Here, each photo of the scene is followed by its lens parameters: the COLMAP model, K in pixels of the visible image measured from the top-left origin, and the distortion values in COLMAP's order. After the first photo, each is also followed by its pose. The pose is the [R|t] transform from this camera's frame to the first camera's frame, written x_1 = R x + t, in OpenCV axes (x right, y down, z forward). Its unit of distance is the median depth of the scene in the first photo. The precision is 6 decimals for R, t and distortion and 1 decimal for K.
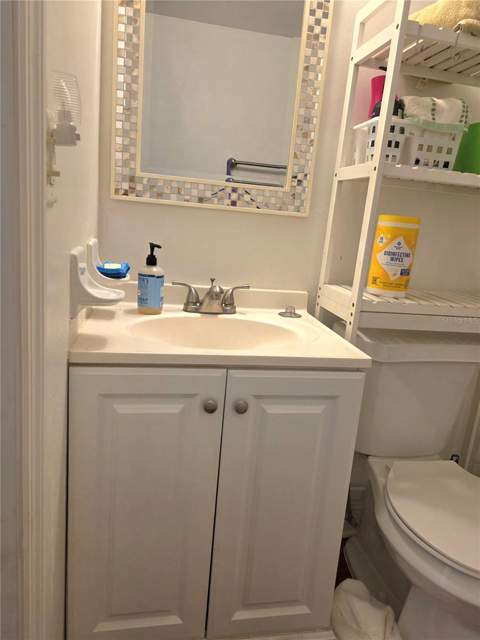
lens RADIAL K [[453.2, 0, 241.1], [0, 453.2, 320.8], [0, 0, 1]] dist [0.048045, -0.034943]
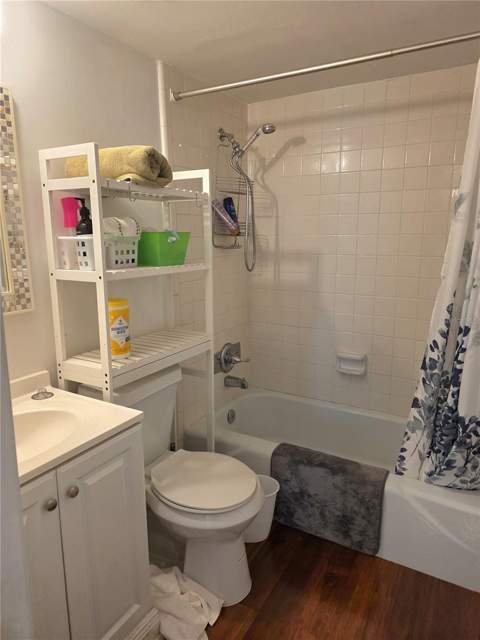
lens RADIAL K [[431.4, 0, 235.0], [0, 431.4, 321.4], [0, 0, 1]] dist [0.057172, -0.046490]
pose [[0.659999, -0.243031, 0.710871, -0.354897], [0.236676, 0.965310, 0.110279, -0.229860], [-0.713011, 0.095462, 0.694623, -0.156035]]
